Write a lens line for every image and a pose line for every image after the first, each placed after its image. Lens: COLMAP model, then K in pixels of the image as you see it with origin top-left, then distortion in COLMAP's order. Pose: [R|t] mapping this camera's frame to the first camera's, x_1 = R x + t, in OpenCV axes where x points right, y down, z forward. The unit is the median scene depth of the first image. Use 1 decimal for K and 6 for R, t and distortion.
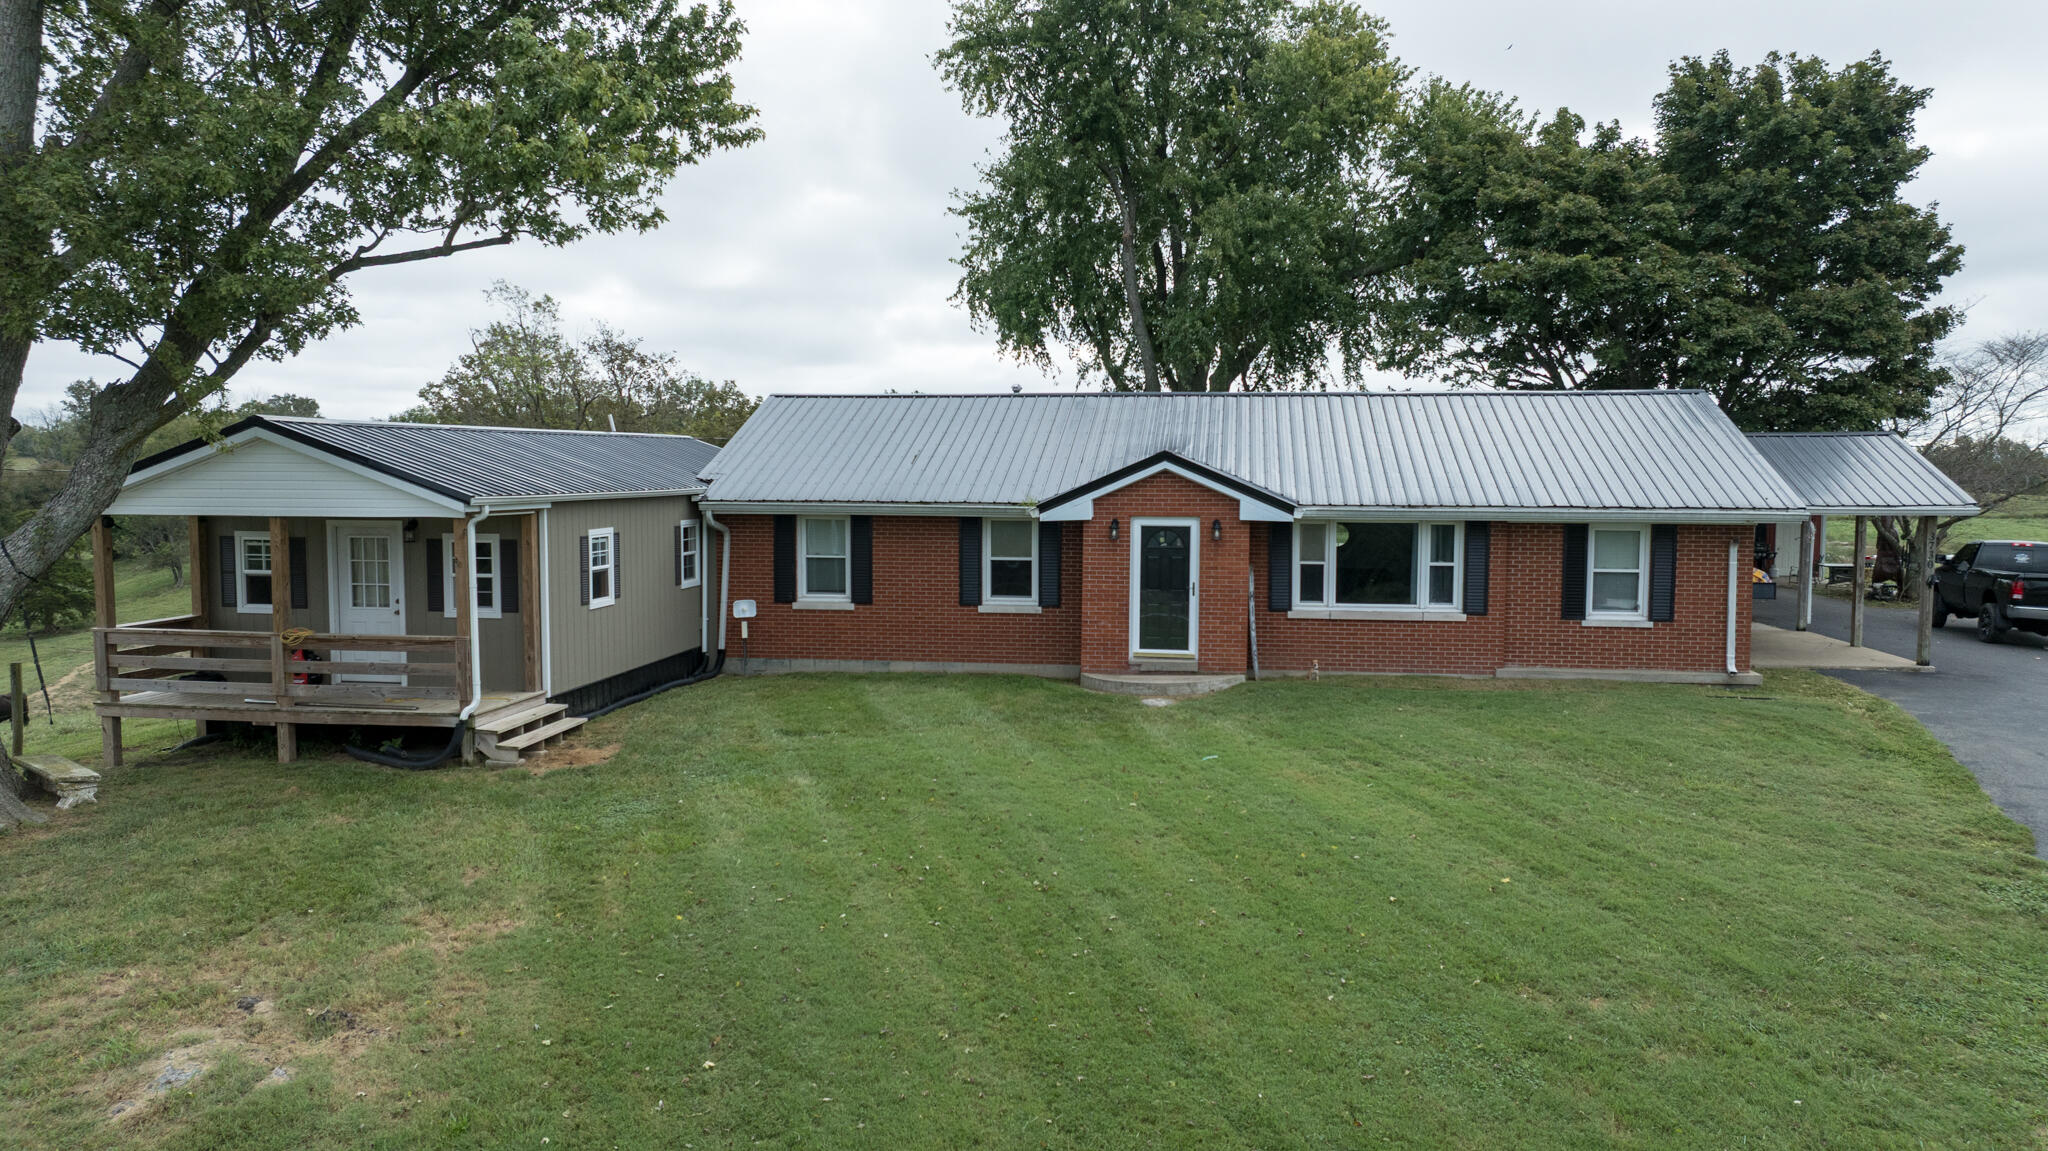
lens RADIAL K [[1418.2, 0, 1026.4], [0, 1418.2, 578.9], [0, 0, 1]] dist [-0.020375, -0.004319]
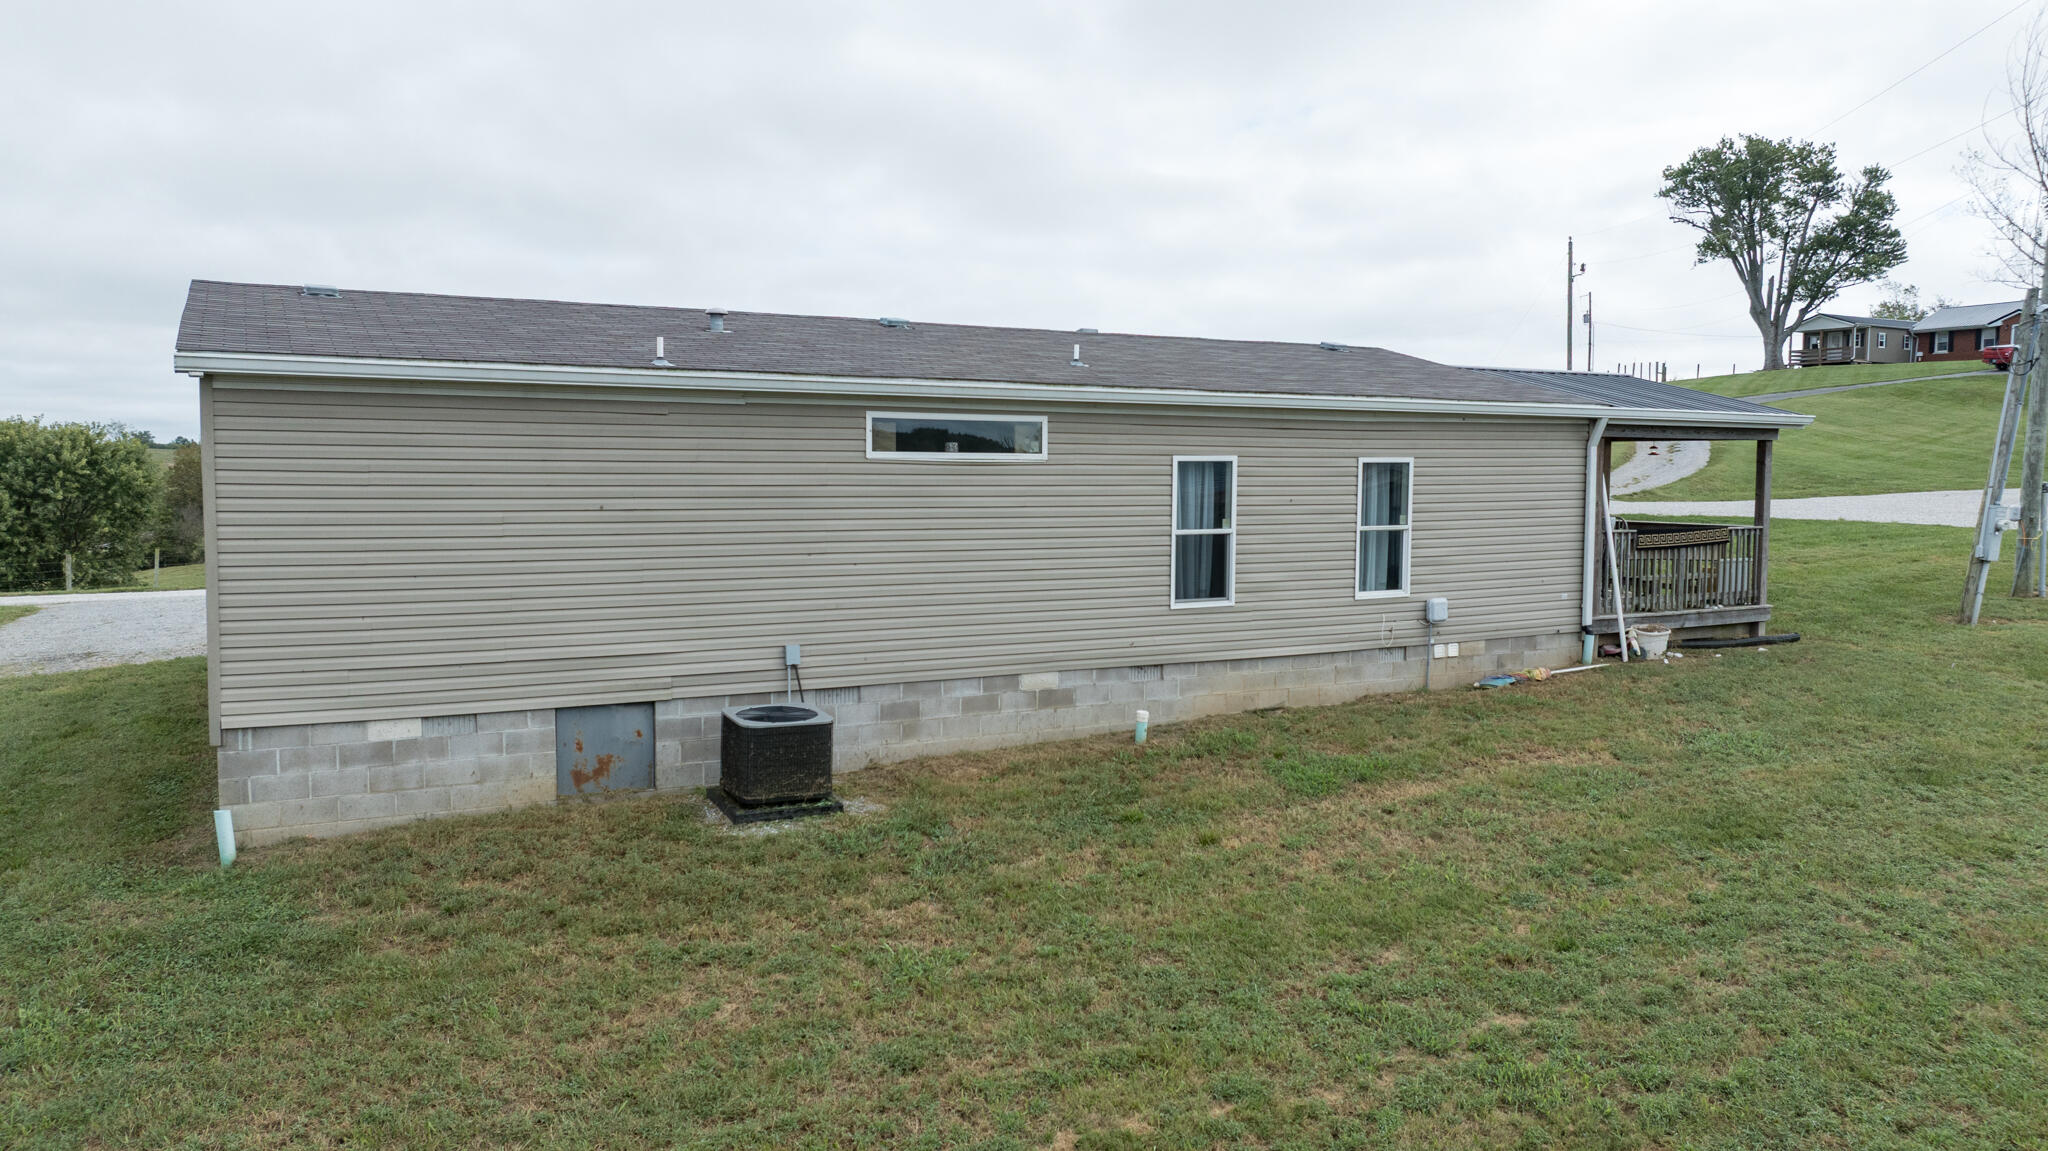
lens RADIAL K [[1418.2, 0, 1021.6], [0, 1418.2, 580.2], [0, 0, 1]] dist [-0.020375, -0.004319]
pose [[0.609353, 0.052381, -0.791167, 1.609535], [-0.053539, 0.998256, 0.024857, 0.772036], [0.791089, 0.027211, 0.611095, -3.913744]]
